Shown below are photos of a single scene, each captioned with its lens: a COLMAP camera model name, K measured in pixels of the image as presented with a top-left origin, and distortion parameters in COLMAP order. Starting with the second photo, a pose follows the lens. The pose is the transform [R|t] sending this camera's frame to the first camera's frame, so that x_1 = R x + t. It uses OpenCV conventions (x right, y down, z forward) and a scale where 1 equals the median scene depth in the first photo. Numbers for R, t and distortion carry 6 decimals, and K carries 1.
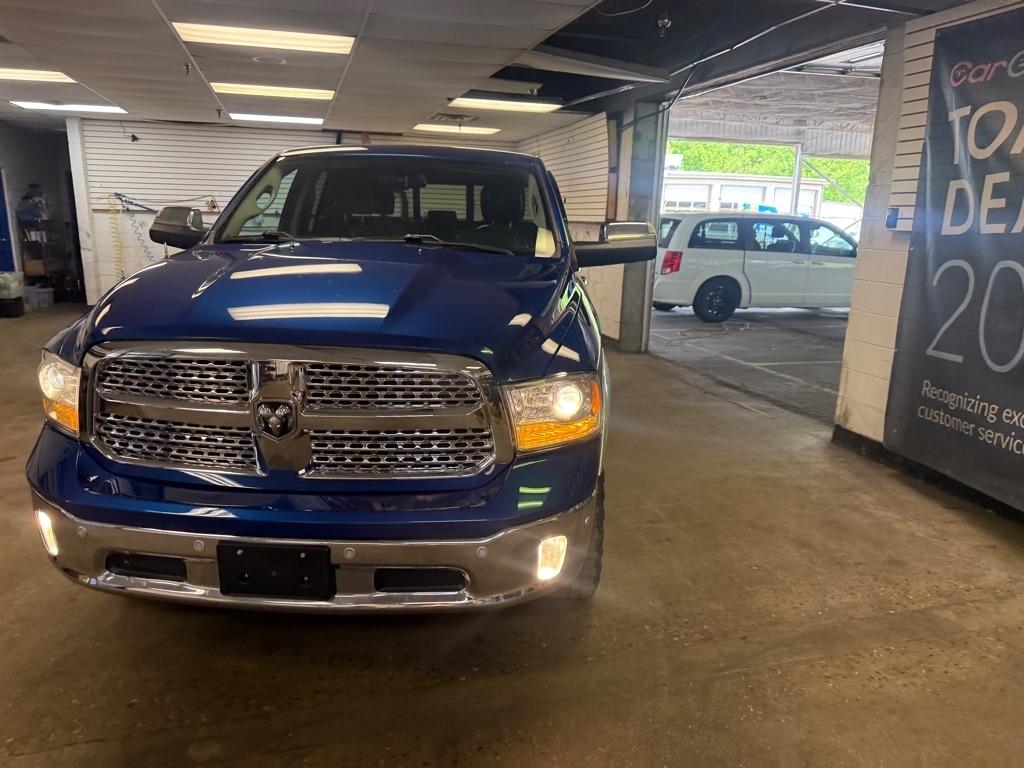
lens RADIAL K [[728.3, 0, 512.0], [0, 728.3, 384.0], [0, 0, 1]] dist [0.008066, -0.011201]
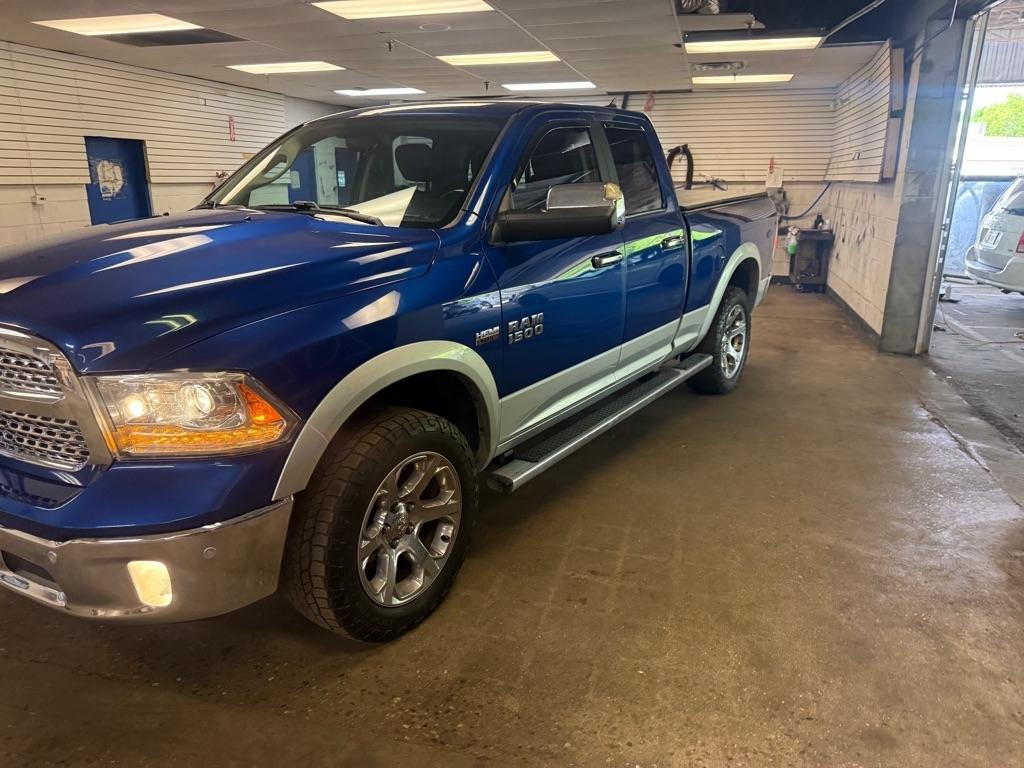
lens RADIAL K [[728.3, 0, 512.0], [0, 728.3, 384.0], [0, 0, 1]] dist [0.008066, -0.011201]
pose [[0.849745, 0.121305, -0.513048, 0.403409], [-0.099263, 0.992576, 0.070278, -0.047183], [0.517764, -0.008792, 0.855478, 0.236072]]
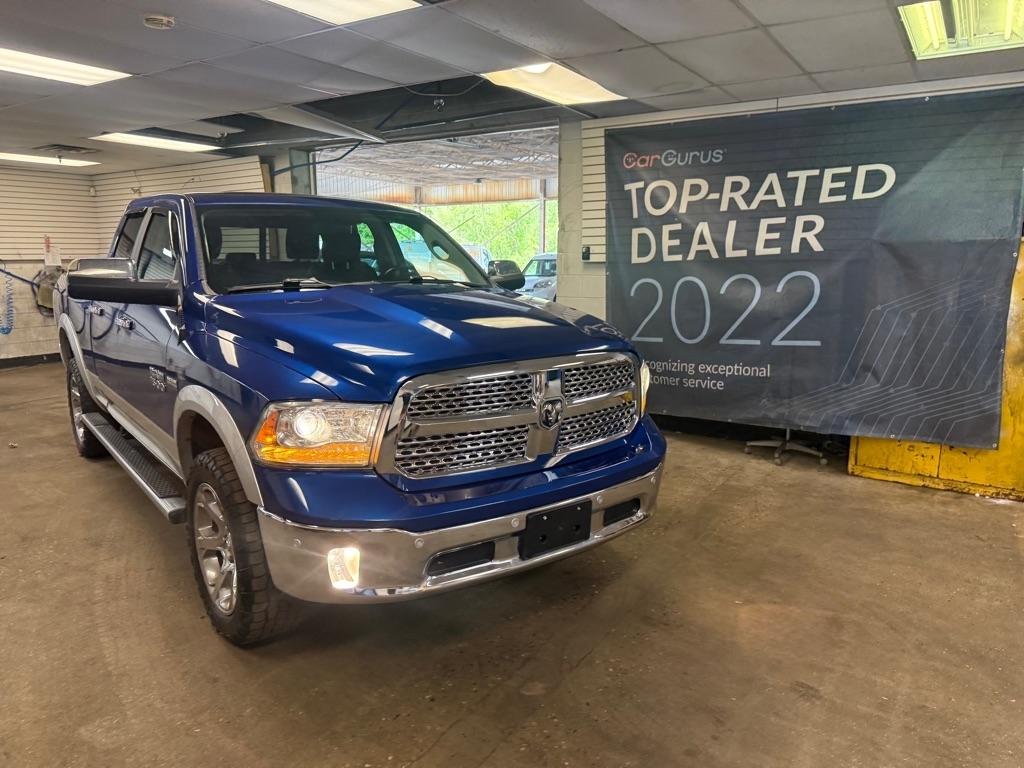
lens RADIAL K [[711.6, 0, 506.6], [0, 711.6, 387.8], [0, 0, 1]] dist [0.098113, -0.137224]
pose [[0.757316, -0.142326, 0.637351, -0.541734], [0.165979, 0.985863, 0.022931, -0.018845], [-0.631604, 0.088421, 0.770232, 0.015734]]
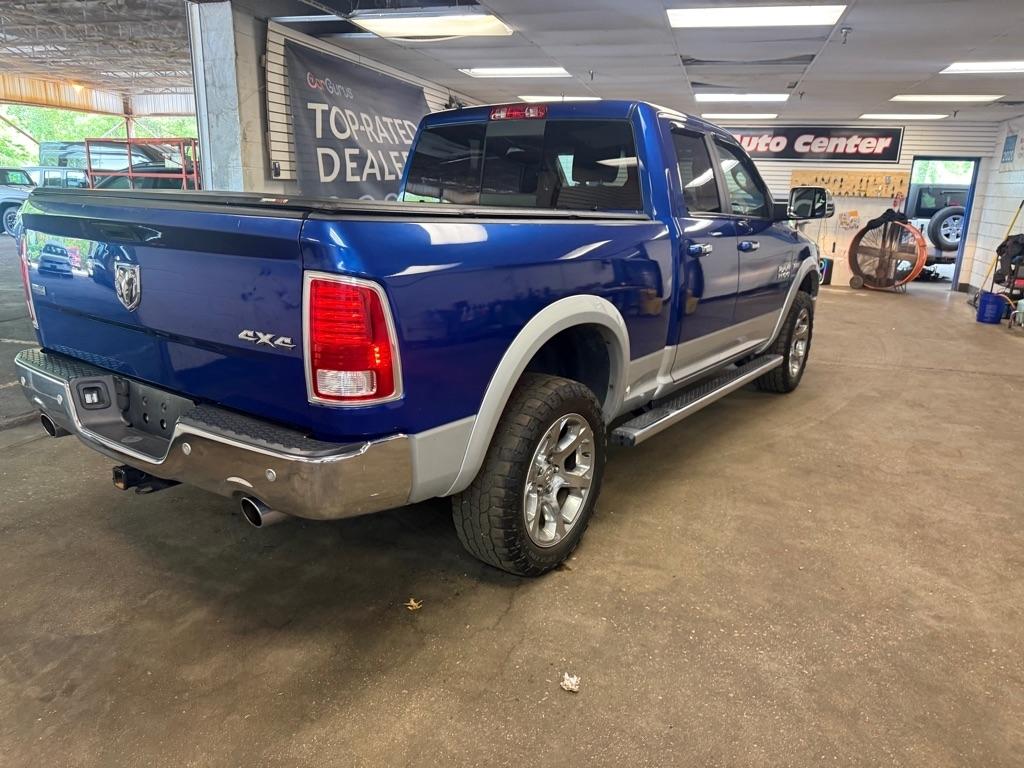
lens RADIAL K [[716.8, 0, 509.5], [0, 716.8, 382.5], [0, 0, 1]] dist [0.062565, -0.077250]
pose [[-0.839274, -0.186824, 0.510603, -0.575744], [0.076075, 0.889523, 0.450512, -0.434598], [-0.538360, 0.416947, -0.732341, 1.856440]]
